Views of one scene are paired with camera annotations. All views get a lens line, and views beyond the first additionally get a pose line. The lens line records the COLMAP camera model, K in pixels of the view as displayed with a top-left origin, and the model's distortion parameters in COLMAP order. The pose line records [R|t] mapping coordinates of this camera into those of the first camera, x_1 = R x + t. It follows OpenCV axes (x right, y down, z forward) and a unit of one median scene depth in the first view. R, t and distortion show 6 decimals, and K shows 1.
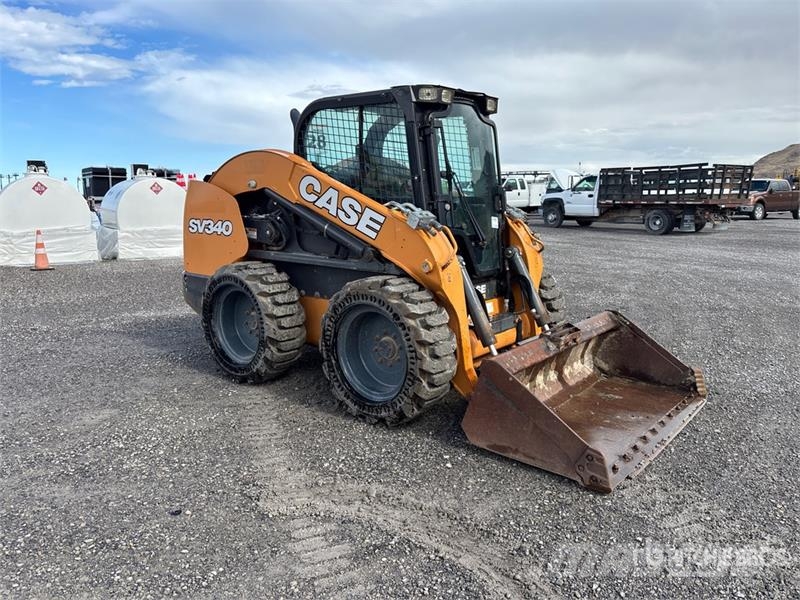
lens RADIAL K [[601.9, 0, 396.2], [0, 601.9, 292.2], [0, 0, 1]] dist [0.058523, -0.082056]
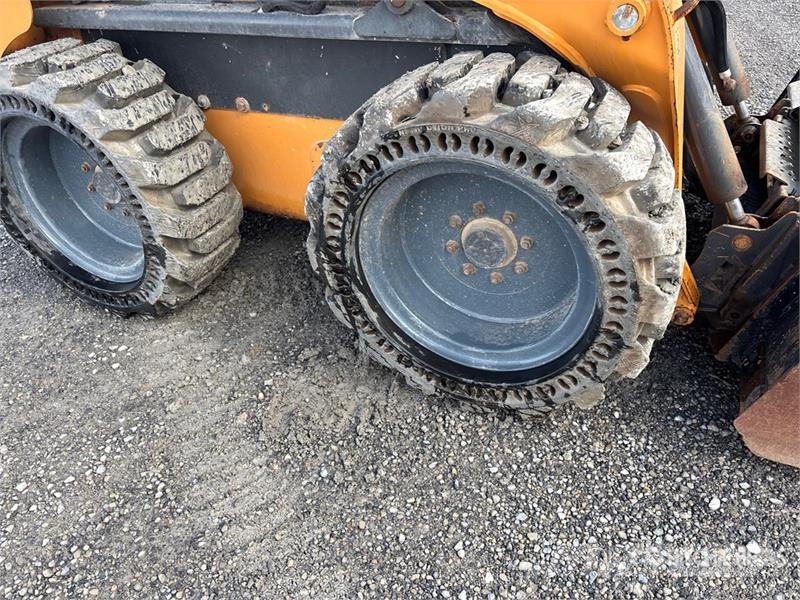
lens RADIAL K [[601.9, 0, 396.2], [0, 601.9, 292.2], [0, 0, 1]] dist [0.058523, -0.082056]
pose [[0.964096, -0.215465, 0.155221, -0.128664], [0.125338, 0.884525, 0.449339, -0.061323], [-0.234113, -0.413751, 0.879773, 0.568680]]
